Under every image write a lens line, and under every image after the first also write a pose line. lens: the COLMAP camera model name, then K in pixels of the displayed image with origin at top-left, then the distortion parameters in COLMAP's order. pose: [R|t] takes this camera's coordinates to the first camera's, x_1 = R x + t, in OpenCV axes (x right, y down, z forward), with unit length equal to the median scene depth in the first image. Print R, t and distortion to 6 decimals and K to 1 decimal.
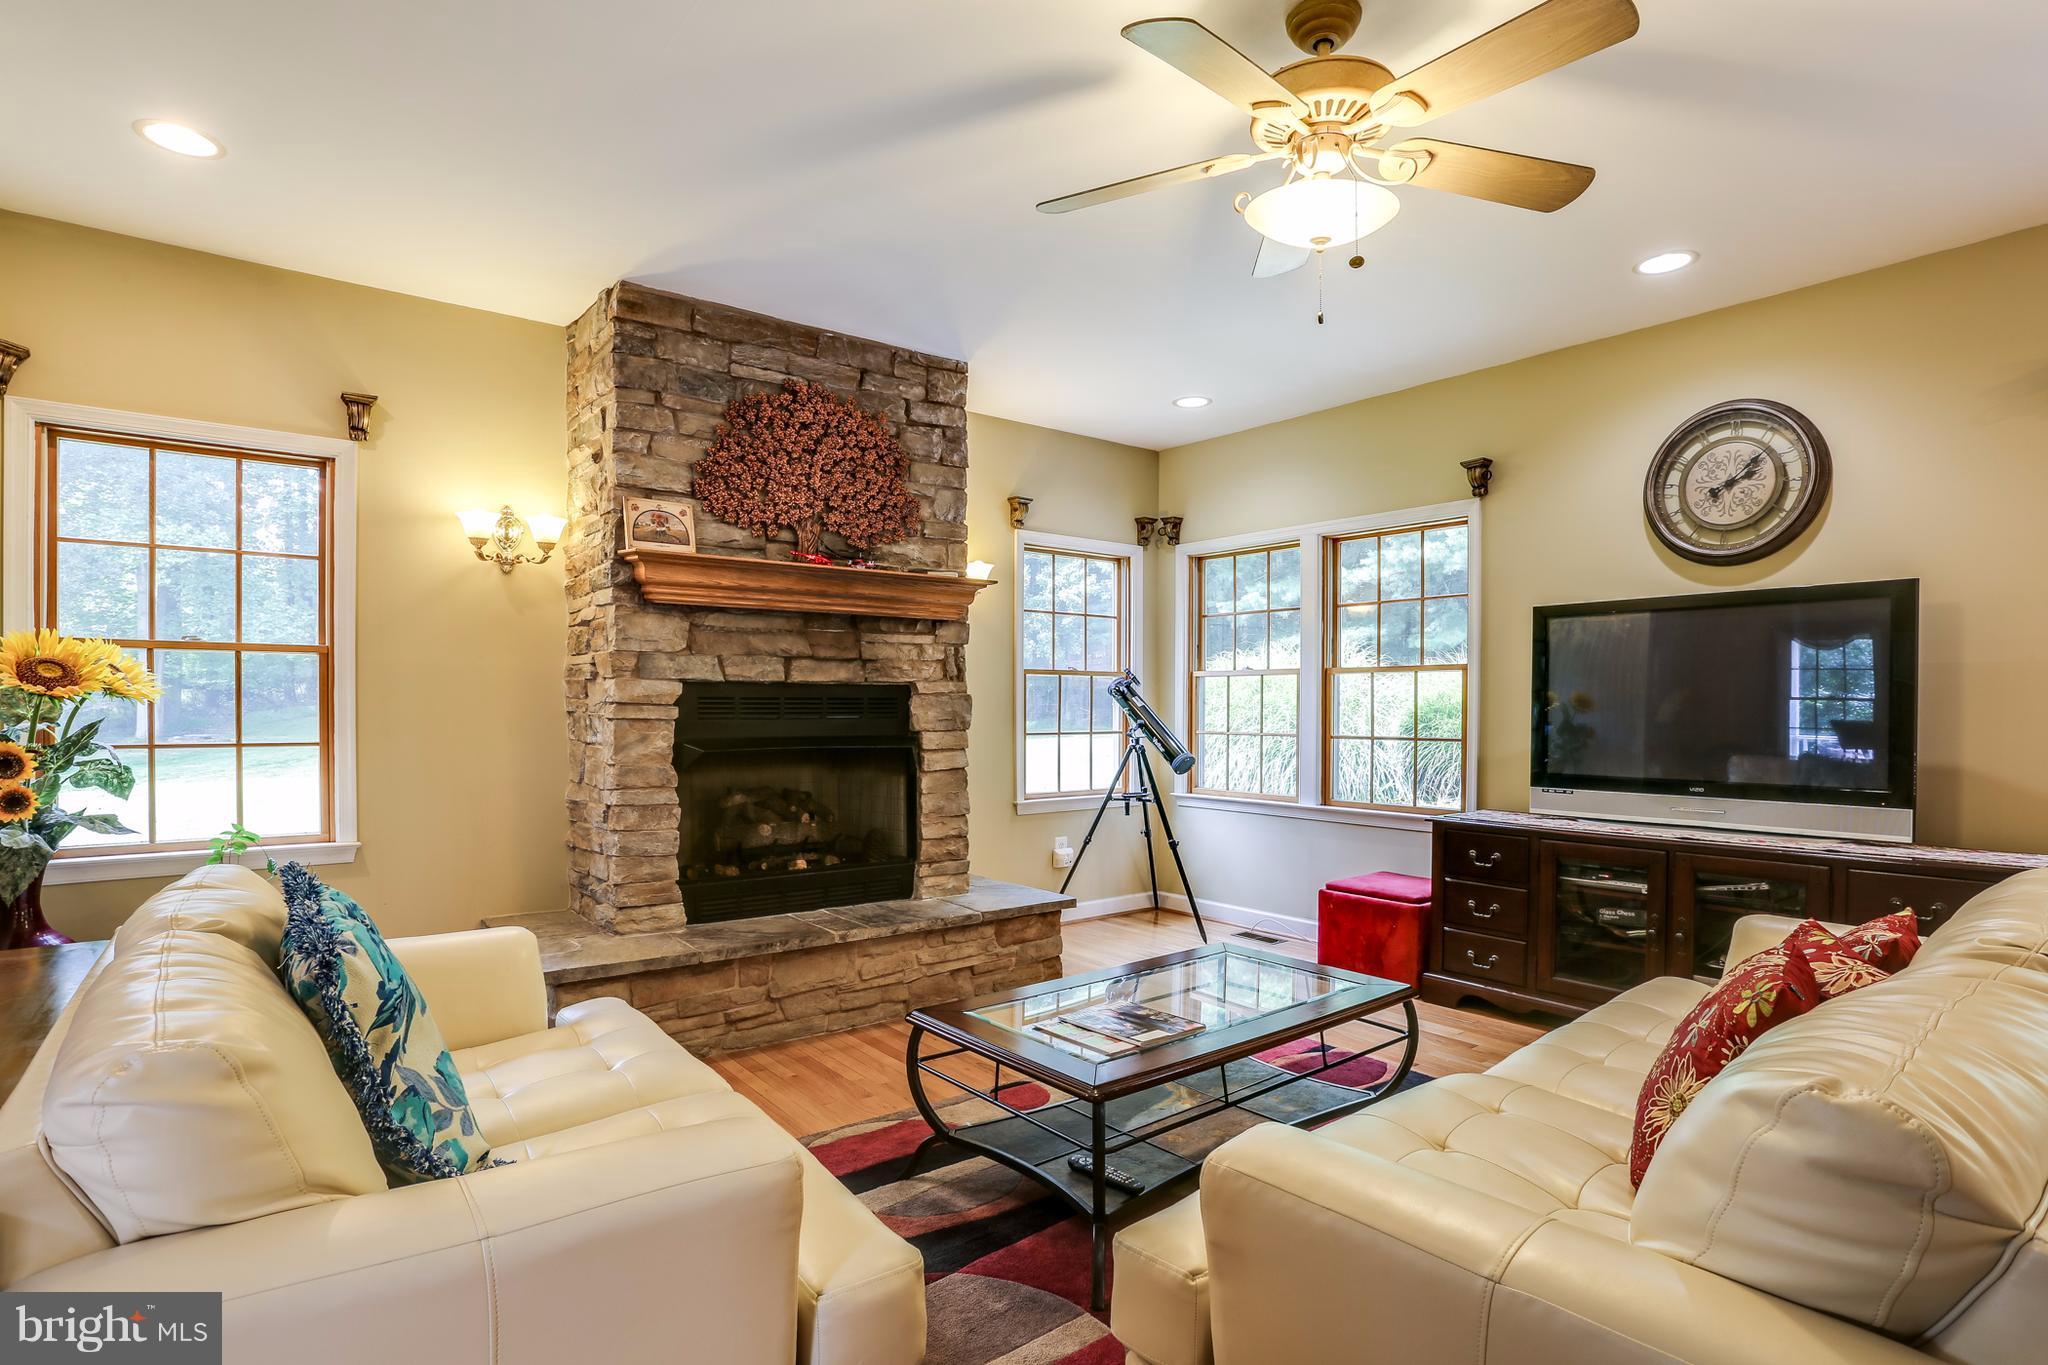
lens RADIAL K [[1047.3, 0, 1024.5], [0, 1047.3, 735.1], [0, 0, 1]] dist [-0.053432, 0.000408]
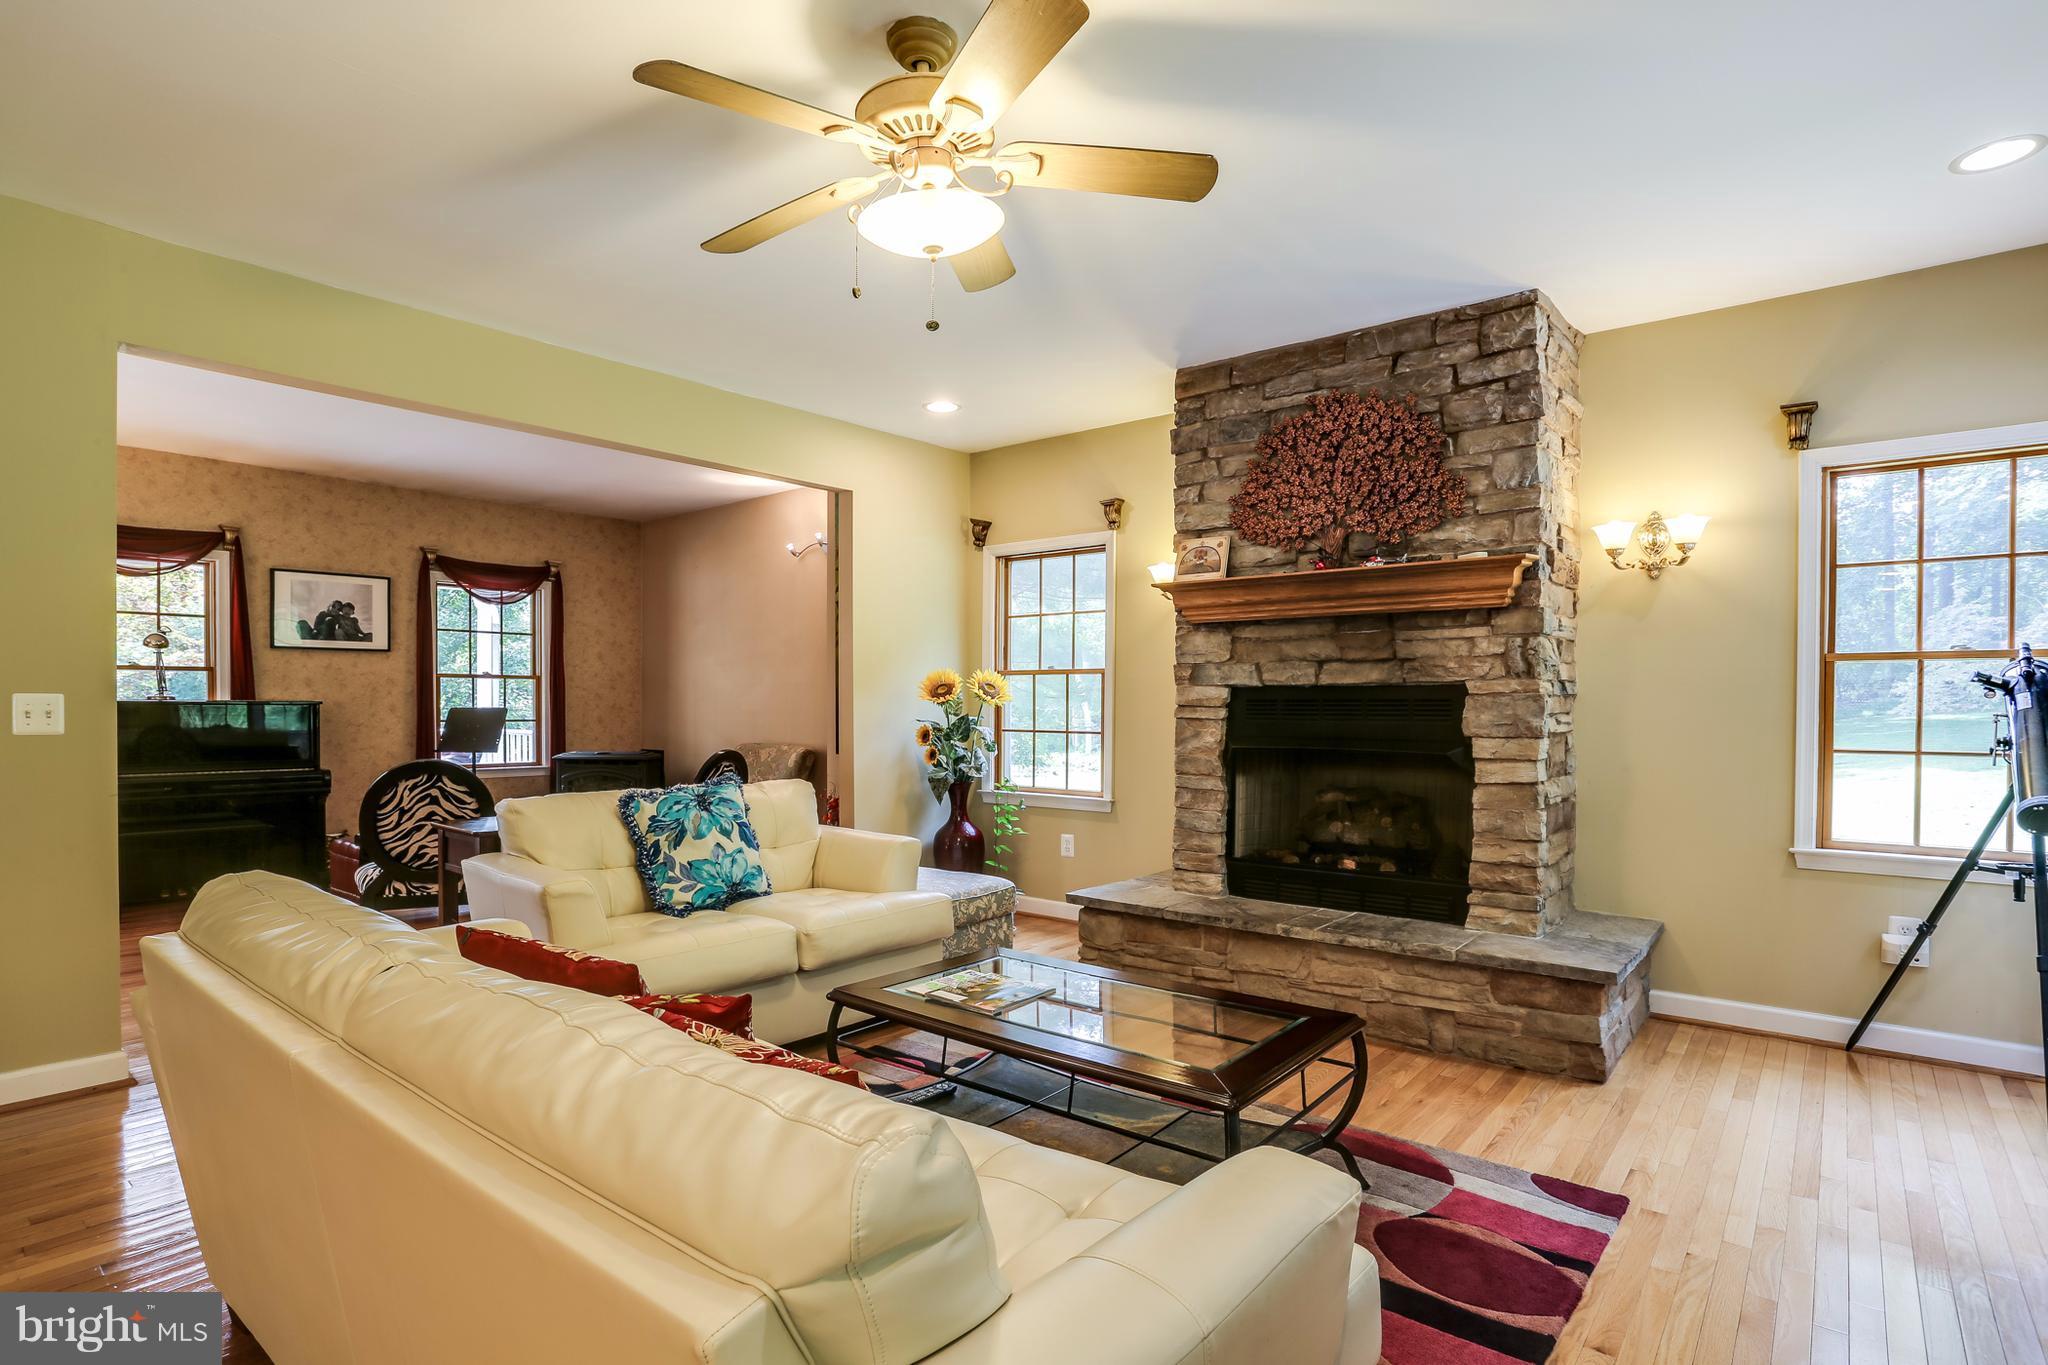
lens RADIAL K [[1014.0, 0, 1016.8], [0, 1014.0, 744.4], [0, 0, 1]] dist [-0.048393, 0.000690]
pose [[0.227335, 0.029872, -0.973358, 0.684692], [-0.032479, 0.999206, 0.023080, -0.005046], [0.973275, 0.026367, 0.228125, 0.476787]]
